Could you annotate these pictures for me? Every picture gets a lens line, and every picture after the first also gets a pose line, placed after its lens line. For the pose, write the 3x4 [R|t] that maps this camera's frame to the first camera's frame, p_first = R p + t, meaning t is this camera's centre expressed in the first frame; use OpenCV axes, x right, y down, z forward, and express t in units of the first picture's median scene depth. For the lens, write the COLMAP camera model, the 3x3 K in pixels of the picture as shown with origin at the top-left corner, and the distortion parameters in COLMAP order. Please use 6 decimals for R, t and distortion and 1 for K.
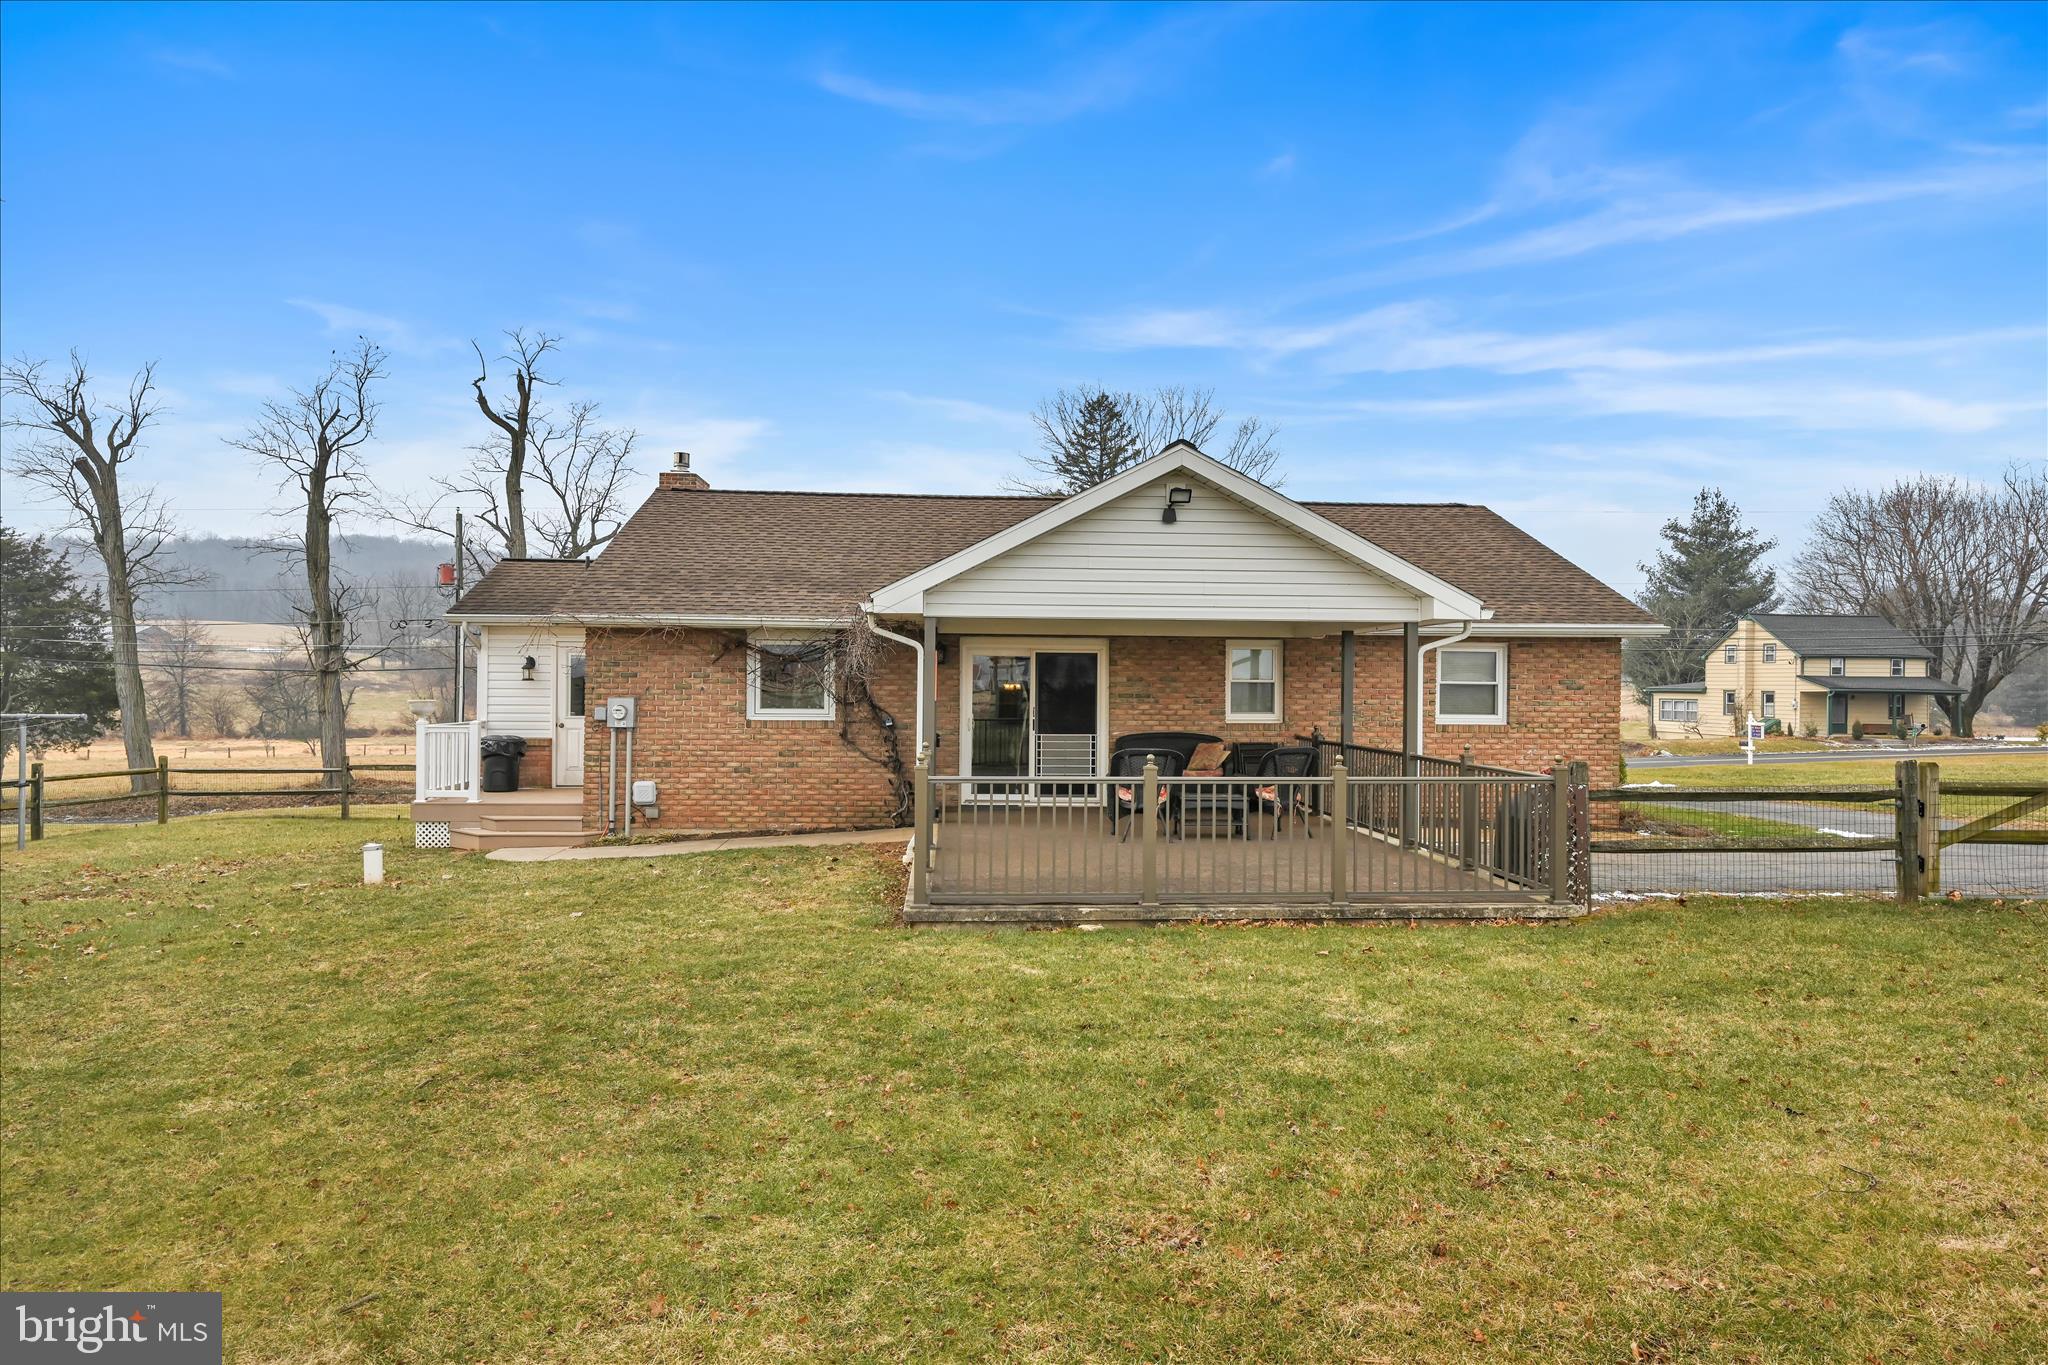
lens RADIAL K [[1344.2, 0, 956.5], [0, 1344.2, 682.4], [0, 0, 1]] dist [-0.001458, -0.001171]
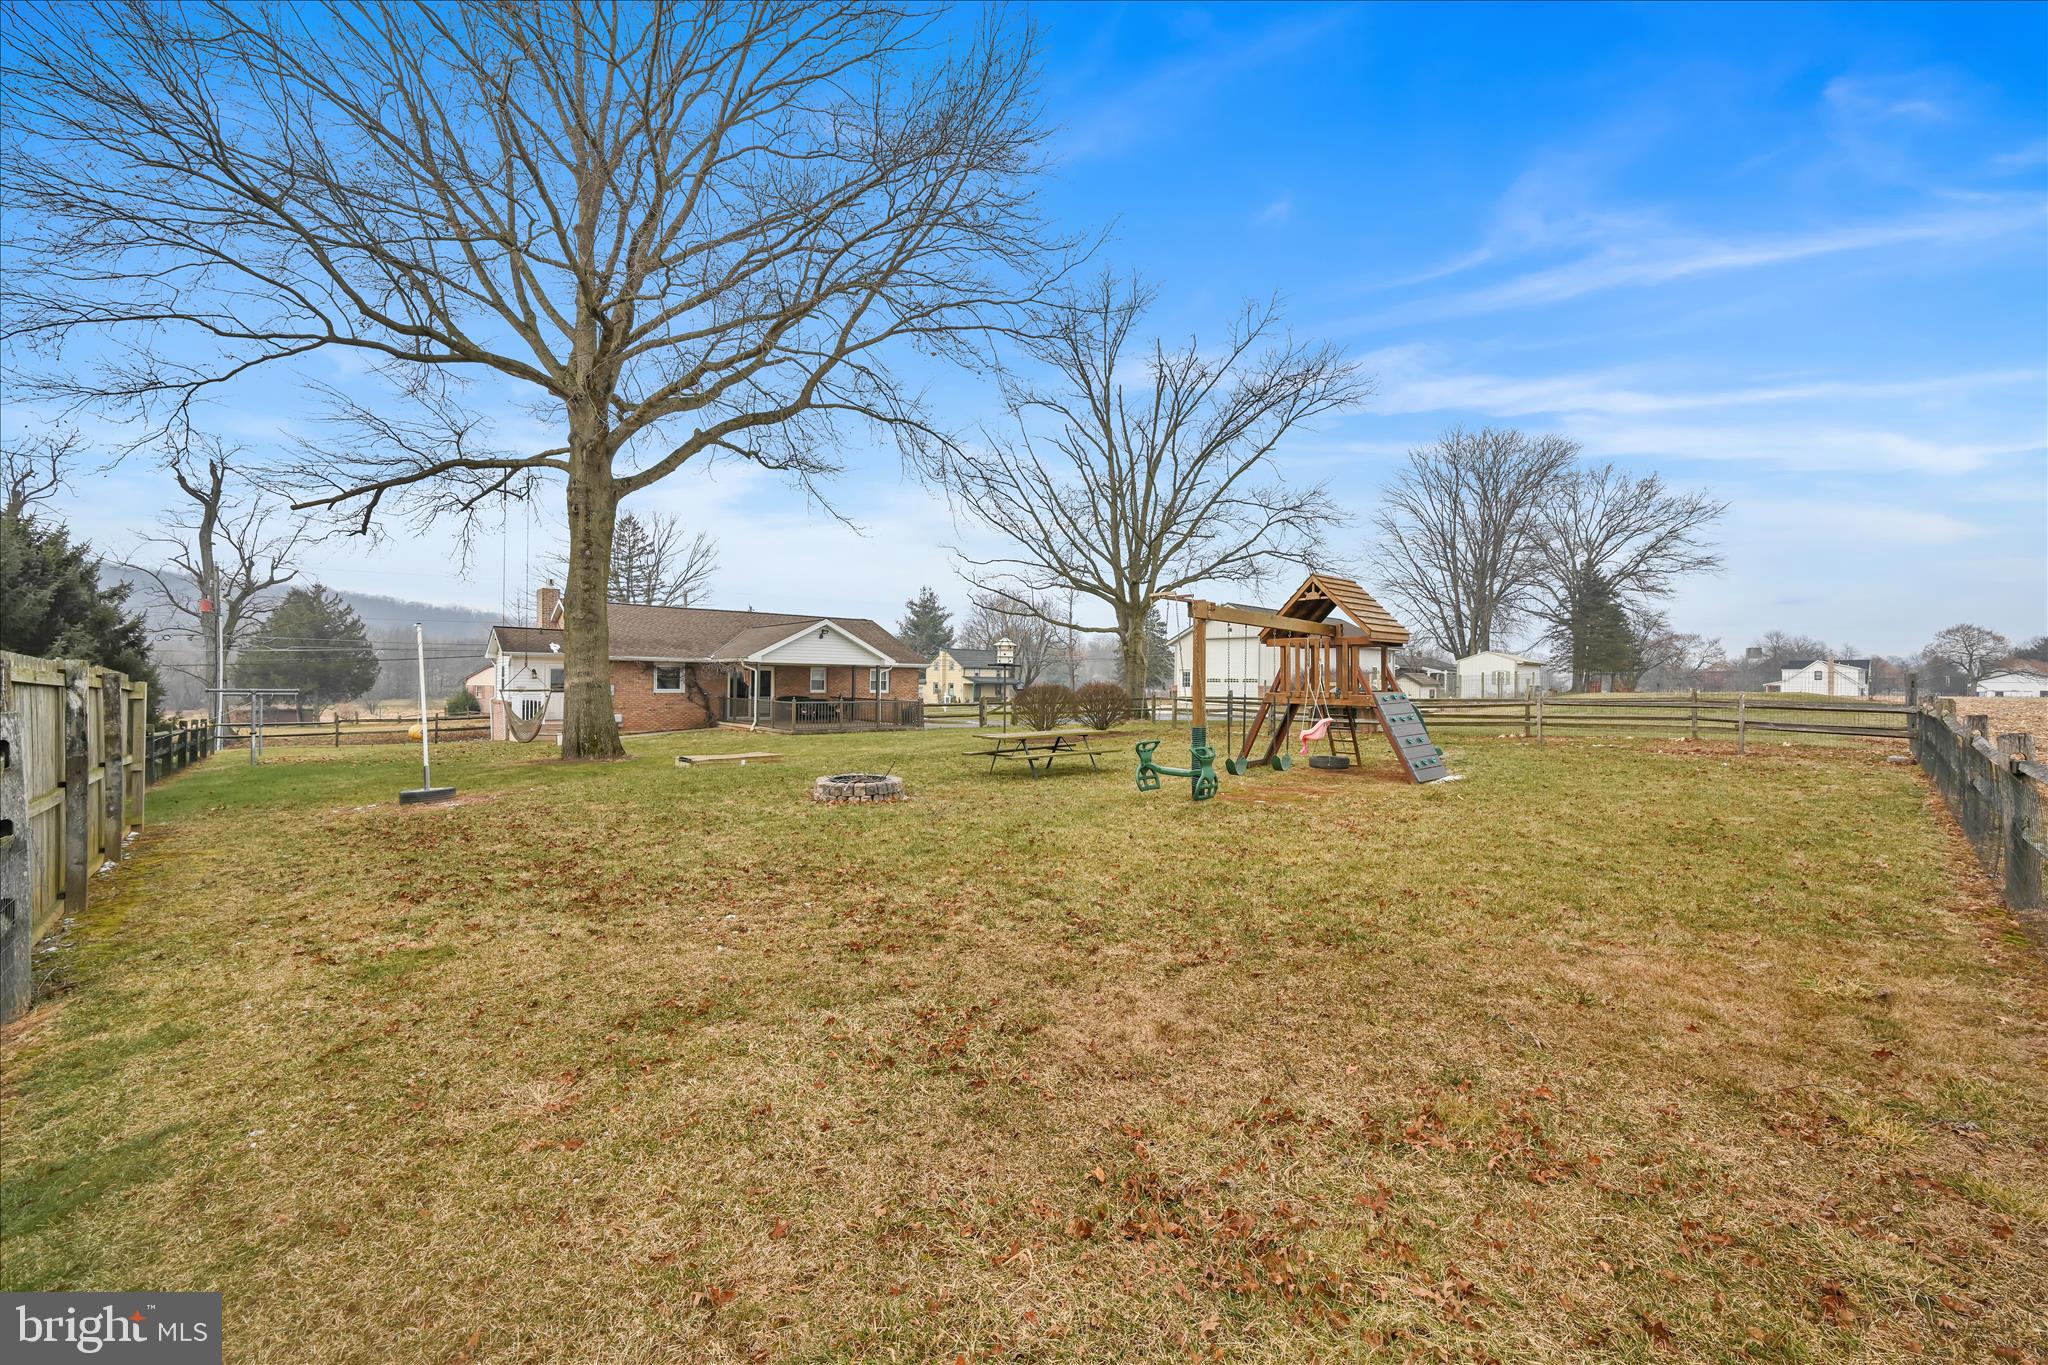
lens RADIAL K [[808.2, 0, 1020.3], [0, 808.2, 678.0], [0, 0, 1]] dist [-0.001728, -0.000210]
pose [[0.807622, 0.004236, 0.589686, -0.116204], [-0.004459, 0.999989, -0.001077, -0.001298], [-0.589684, -0.001759, 0.807632, -0.186855]]
